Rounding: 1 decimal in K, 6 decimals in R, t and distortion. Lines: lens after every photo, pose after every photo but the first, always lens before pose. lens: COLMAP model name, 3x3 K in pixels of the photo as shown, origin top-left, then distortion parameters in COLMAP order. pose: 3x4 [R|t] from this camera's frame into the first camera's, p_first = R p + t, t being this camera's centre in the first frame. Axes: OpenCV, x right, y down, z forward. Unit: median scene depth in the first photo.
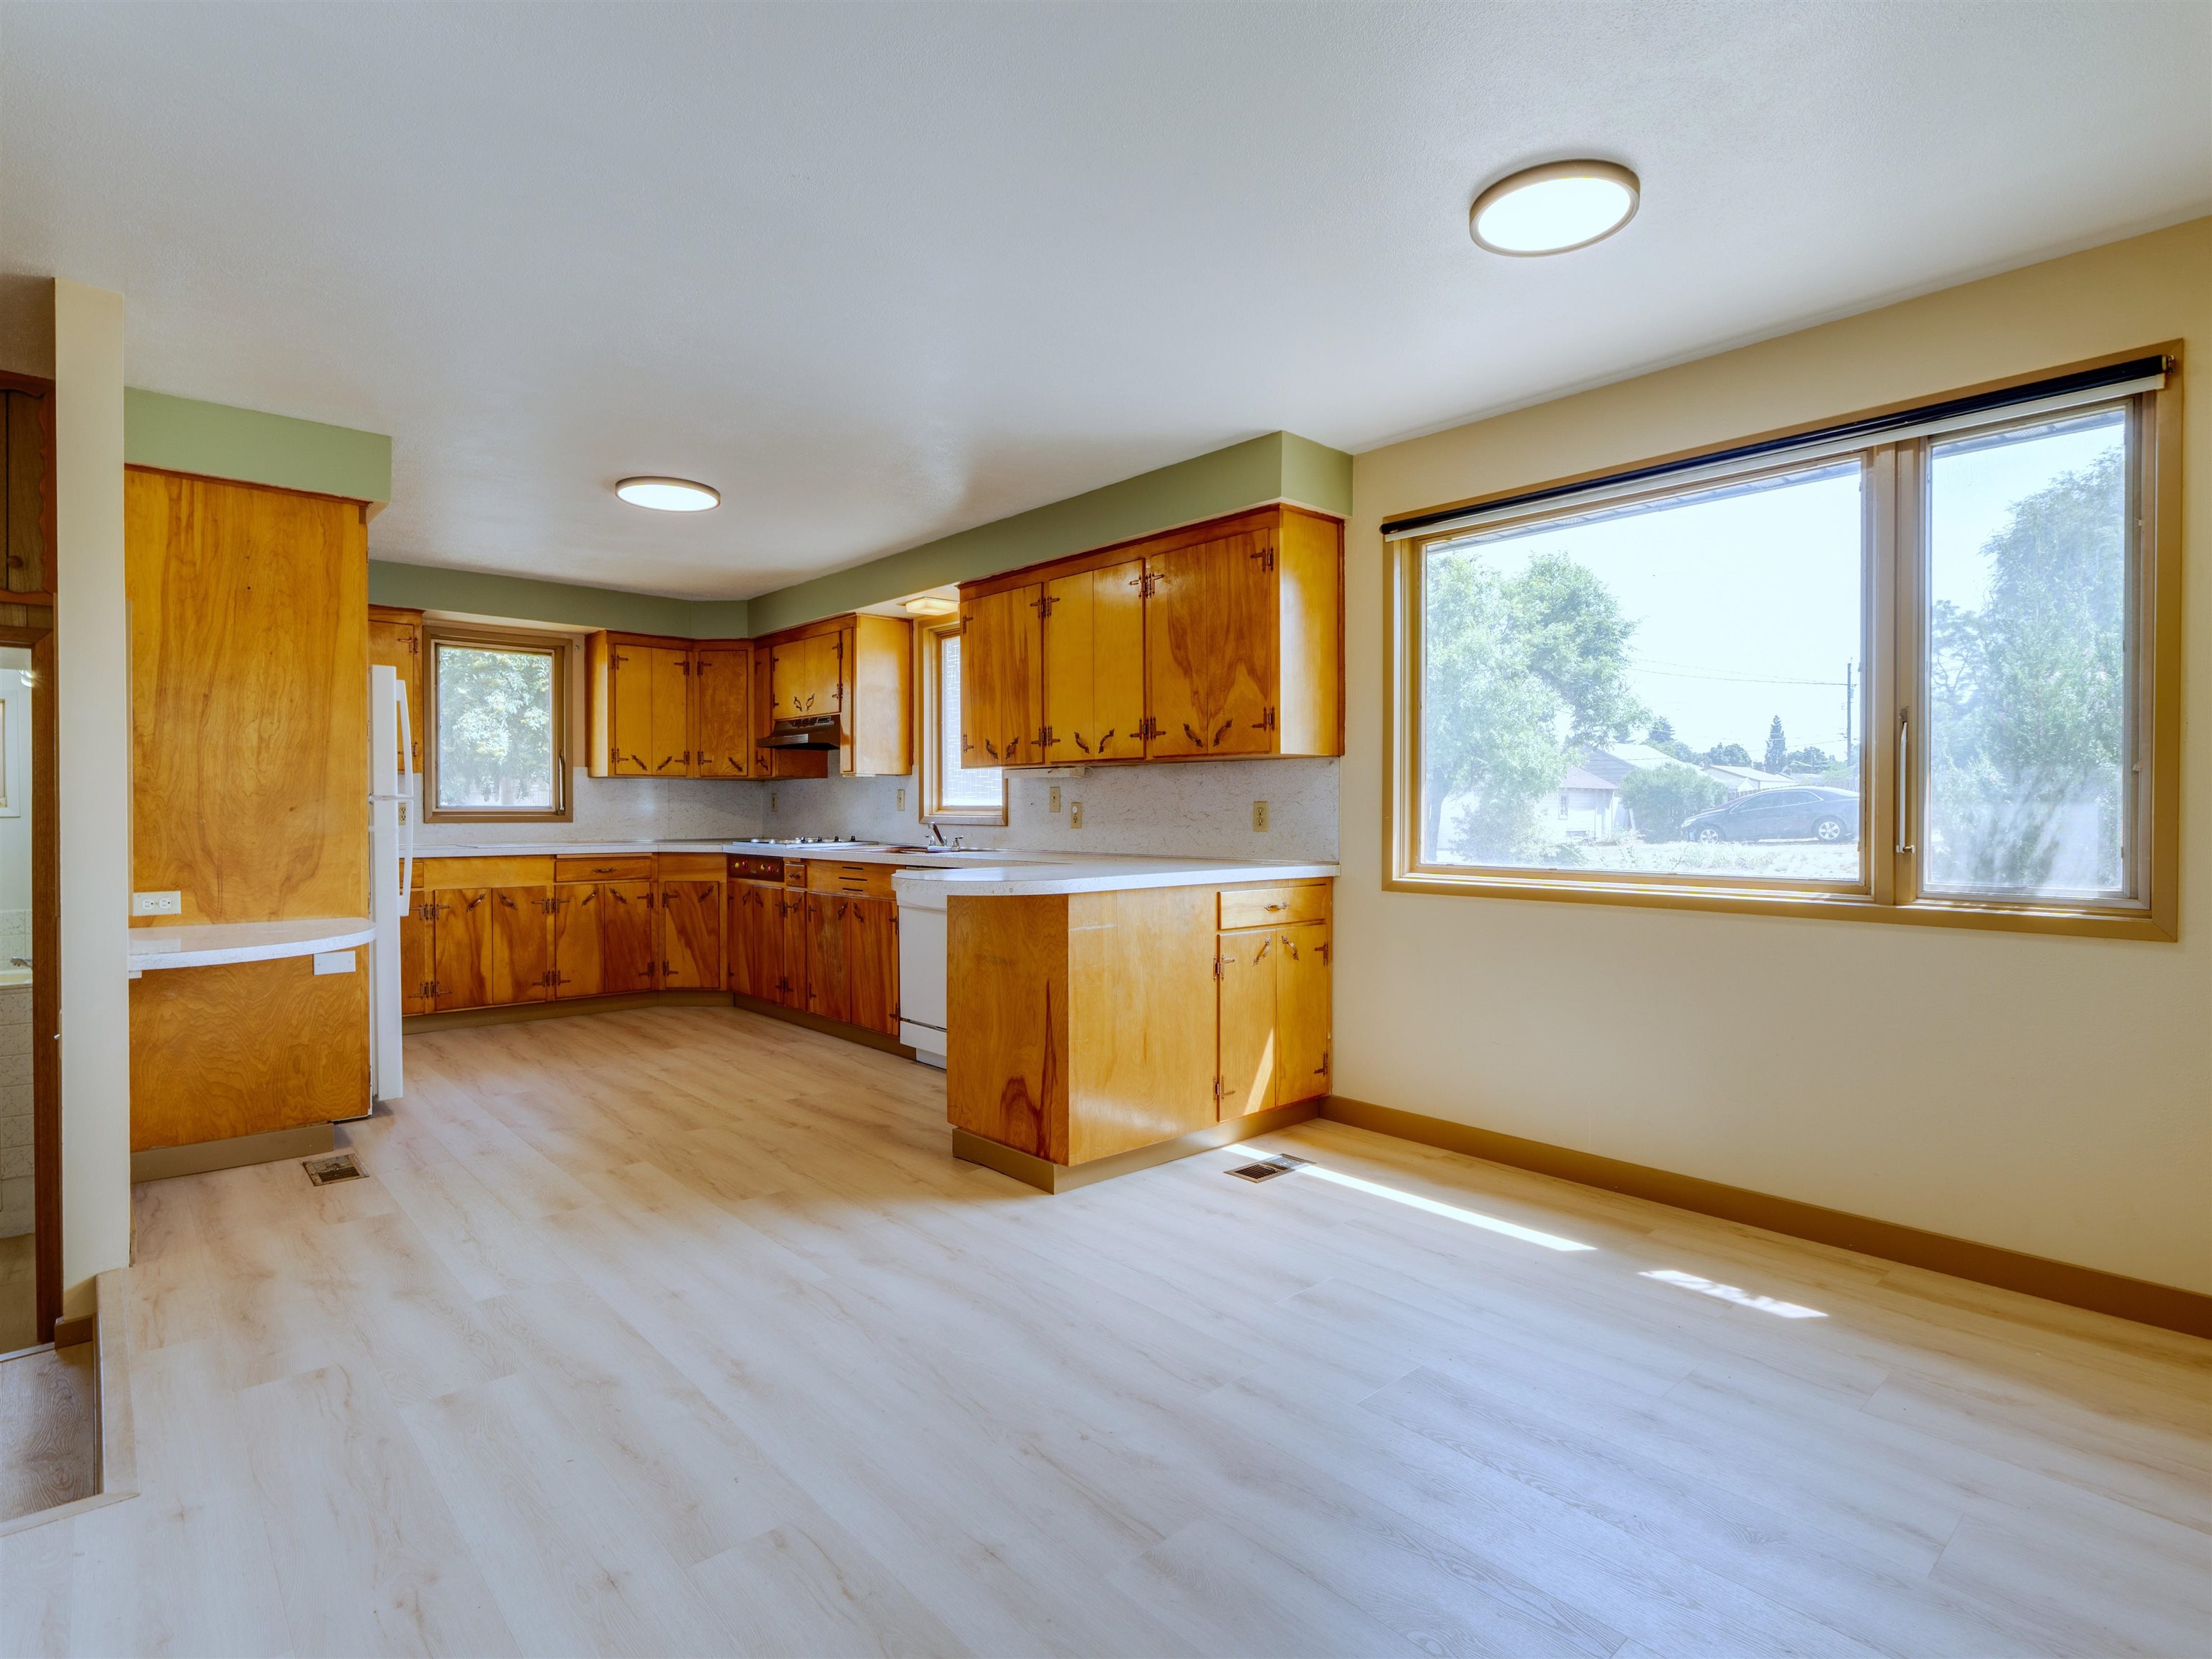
lens RADIAL K [[1129.7, 0, 1109.1], [0, 1129.7, 822.4], [0, 0, 1]] dist [-0.003837, -0.001727]
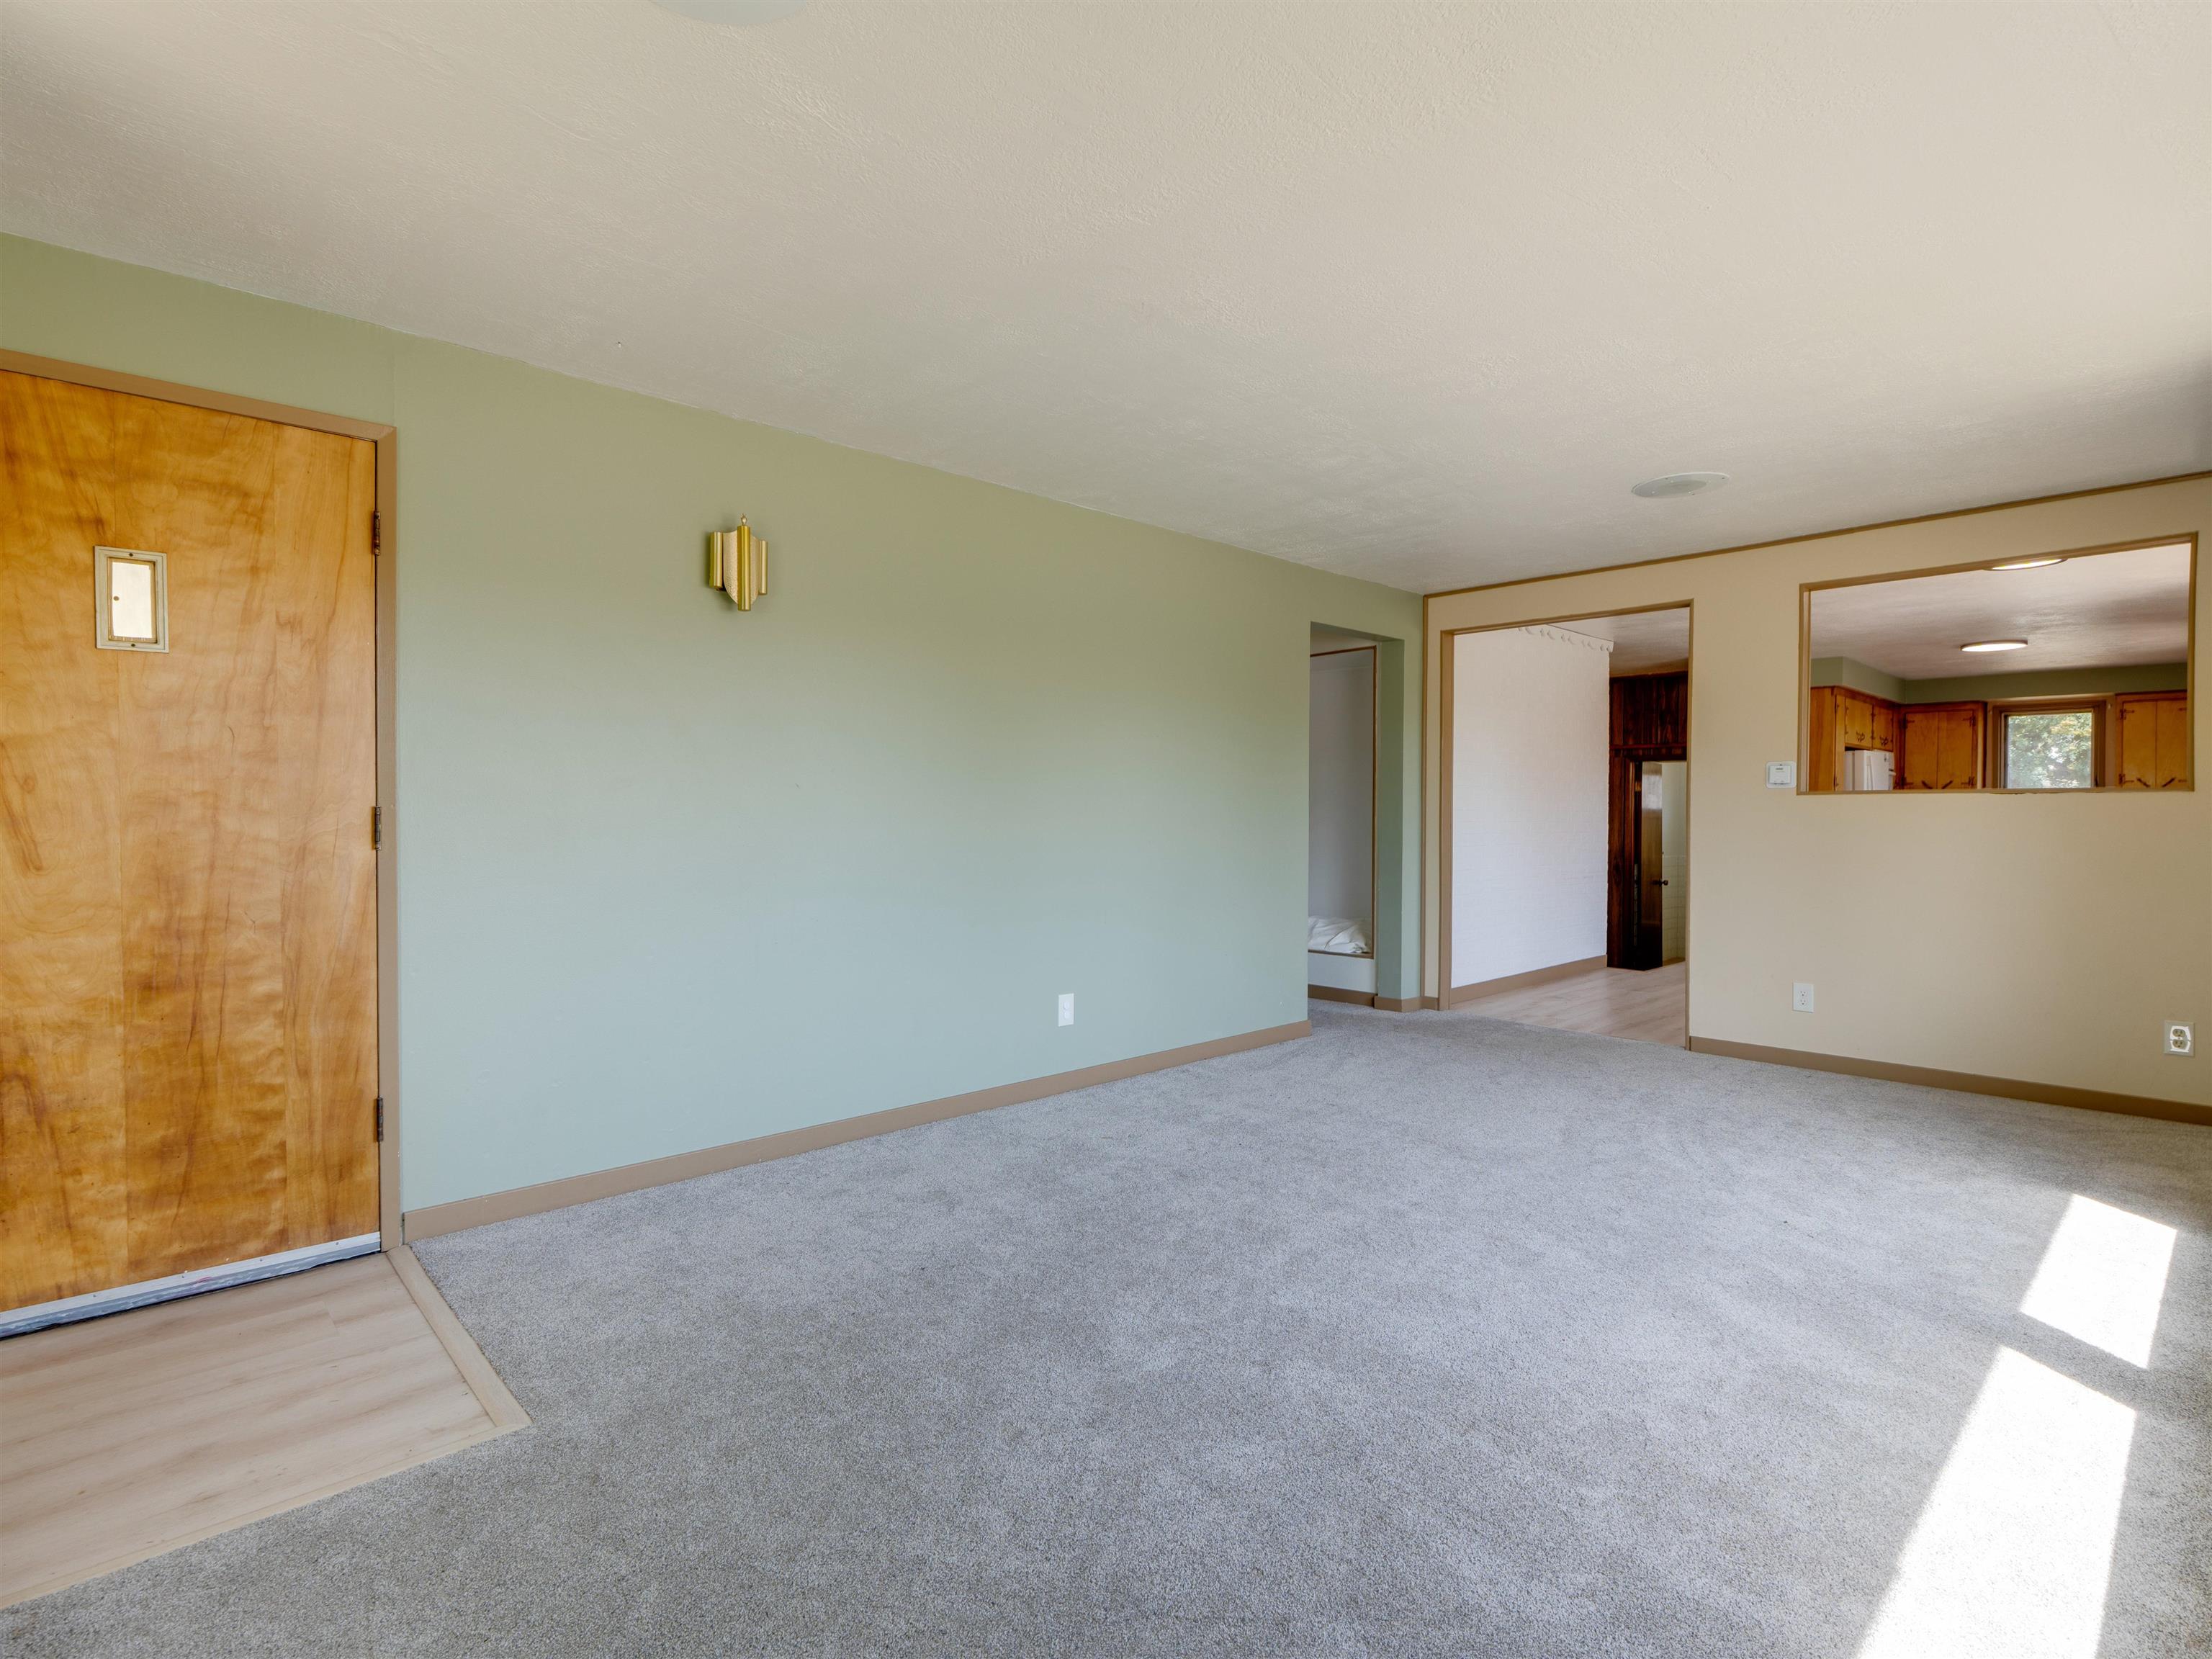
lens RADIAL K [[1096.4, 0, 1110.7], [0, 1096.4, 823.3], [0, 0, 1]] dist [-0.008267, -0.000682]
pose [[0.023918, 0.010410, -0.999660, 1.282619], [-0.014250, 0.999848, 0.010071, 0.003102], [0.999612, 0.014004, 0.024063, -0.458847]]
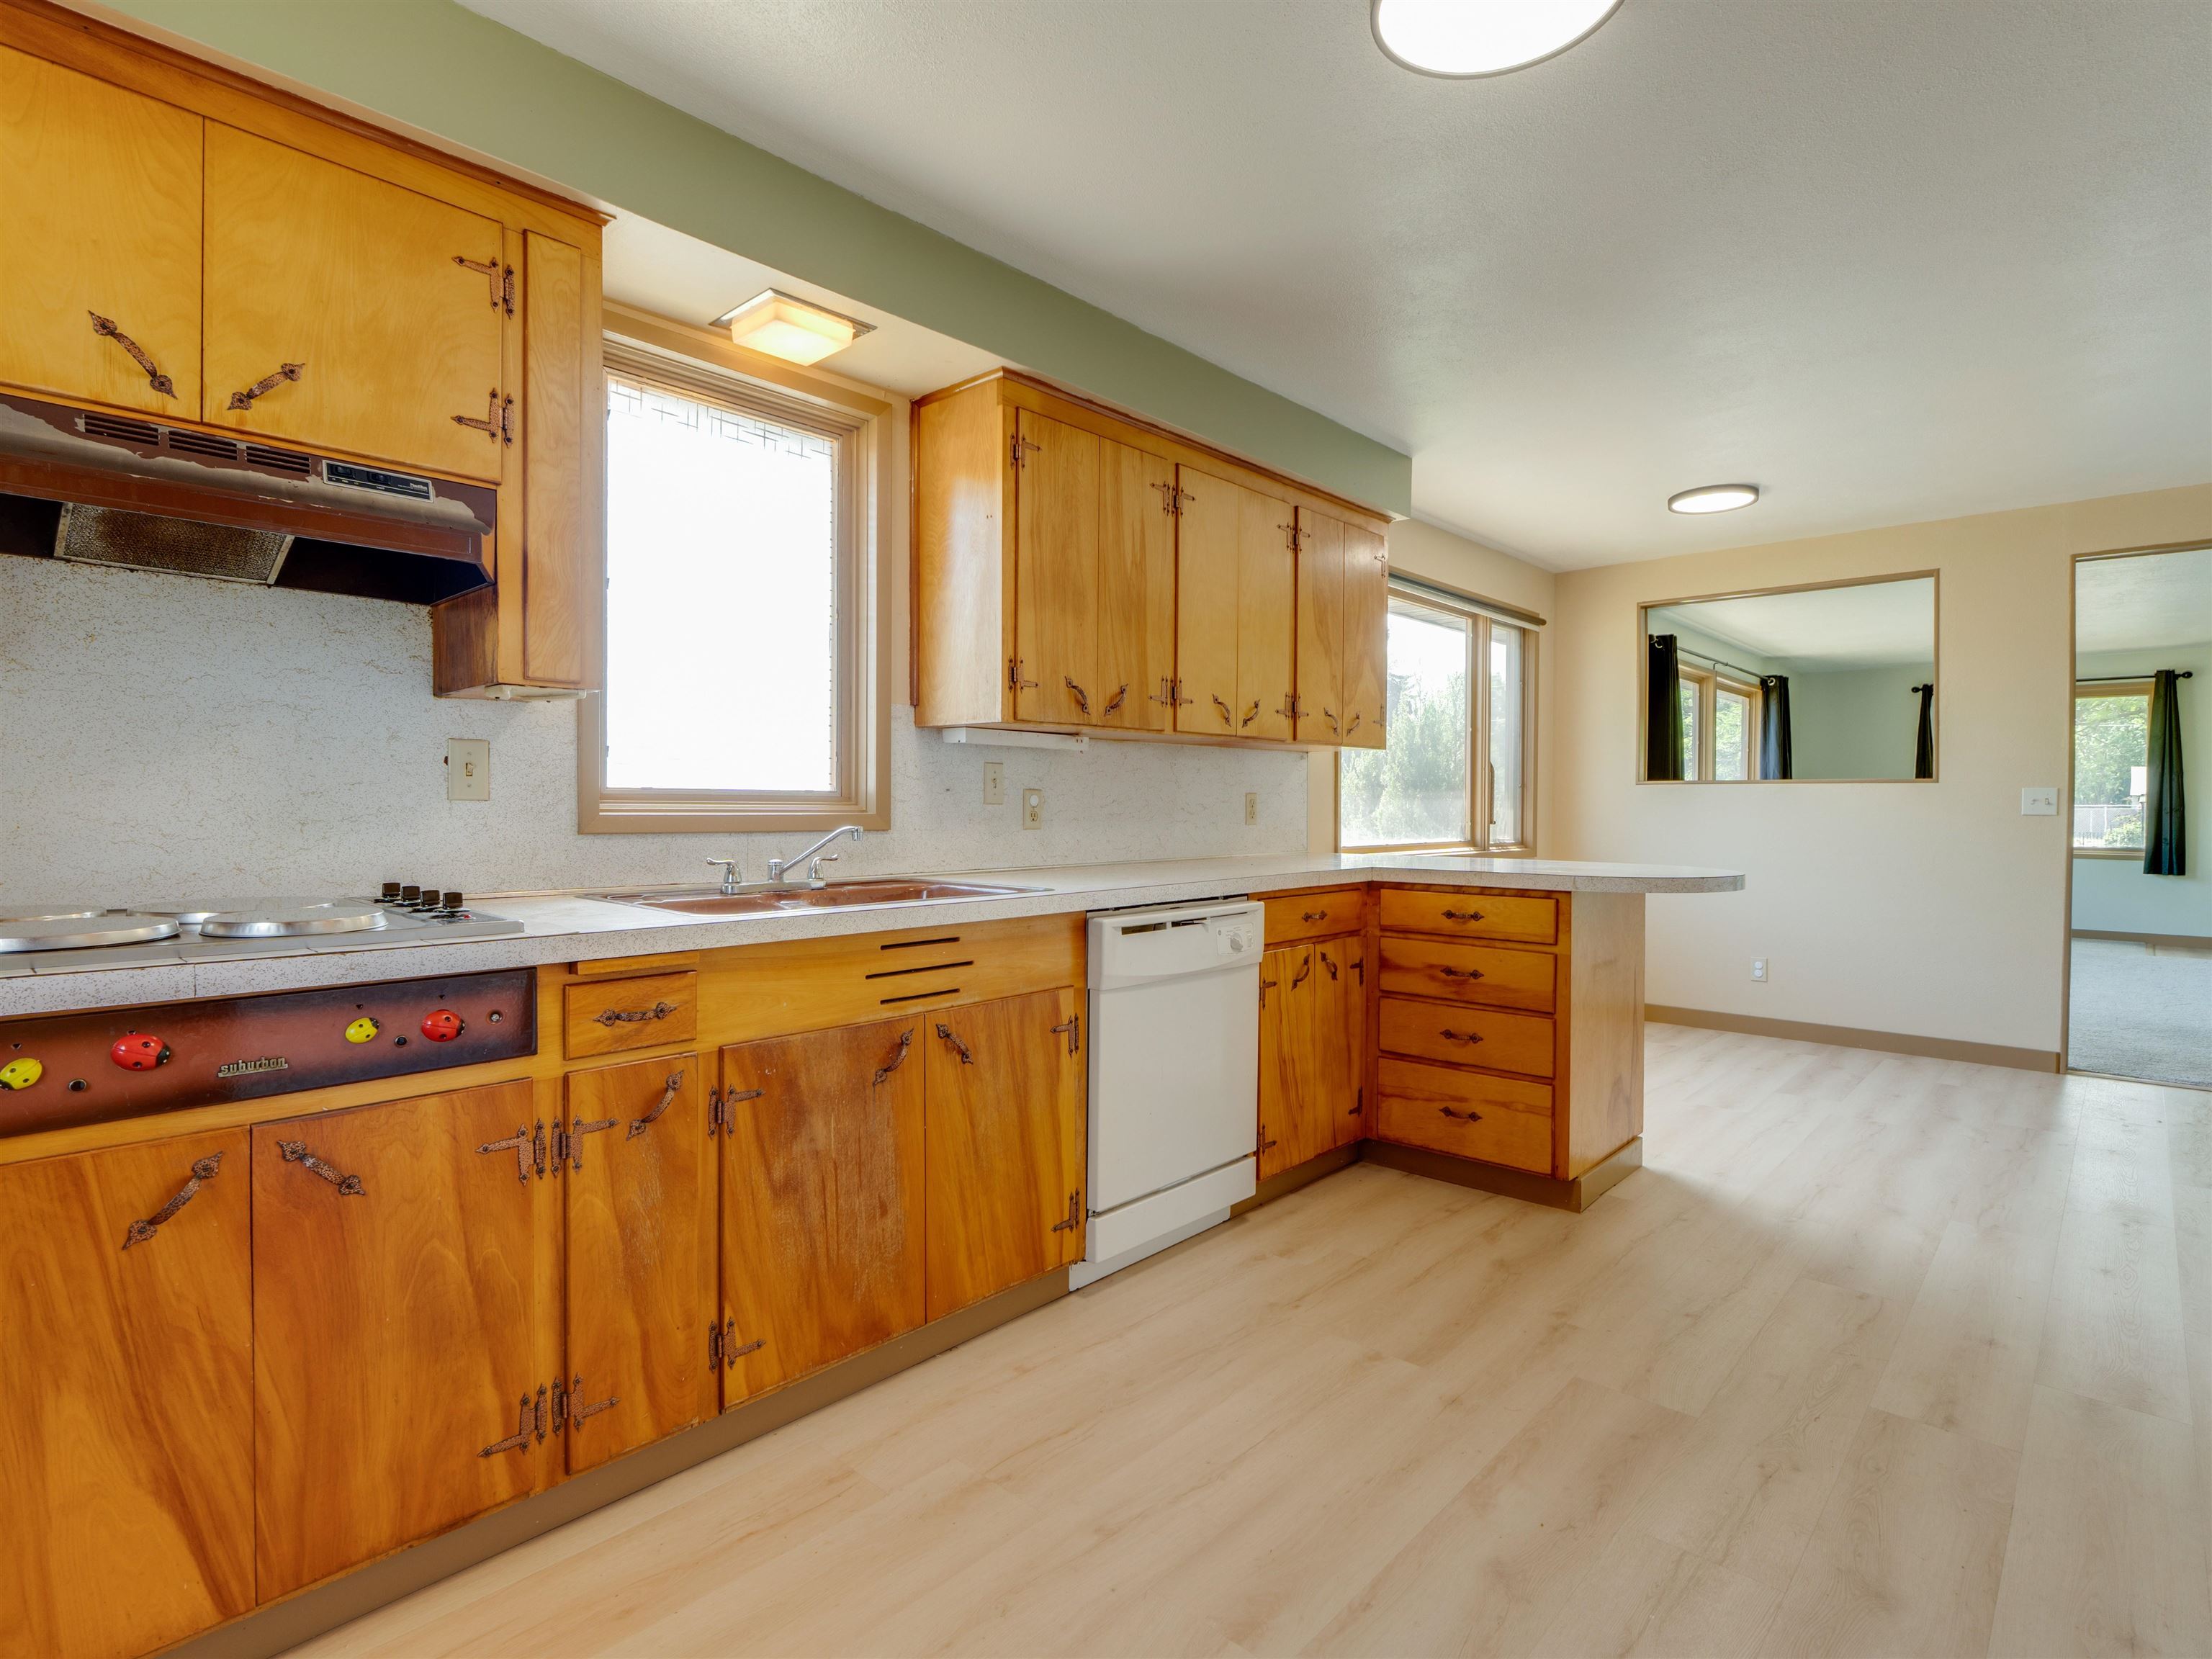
lens RADIAL K [[1108.8, 0, 1113.2], [0, 1108.8, 820.9], [0, 0, 1]] dist [-0.008851, -0.000637]
pose [[-0.091577, -0.016126, 0.995667, -0.714001], [0.008153, 0.999823, 0.016943, -0.010744], [-0.995765, 0.009669, -0.091429, 1.097281]]
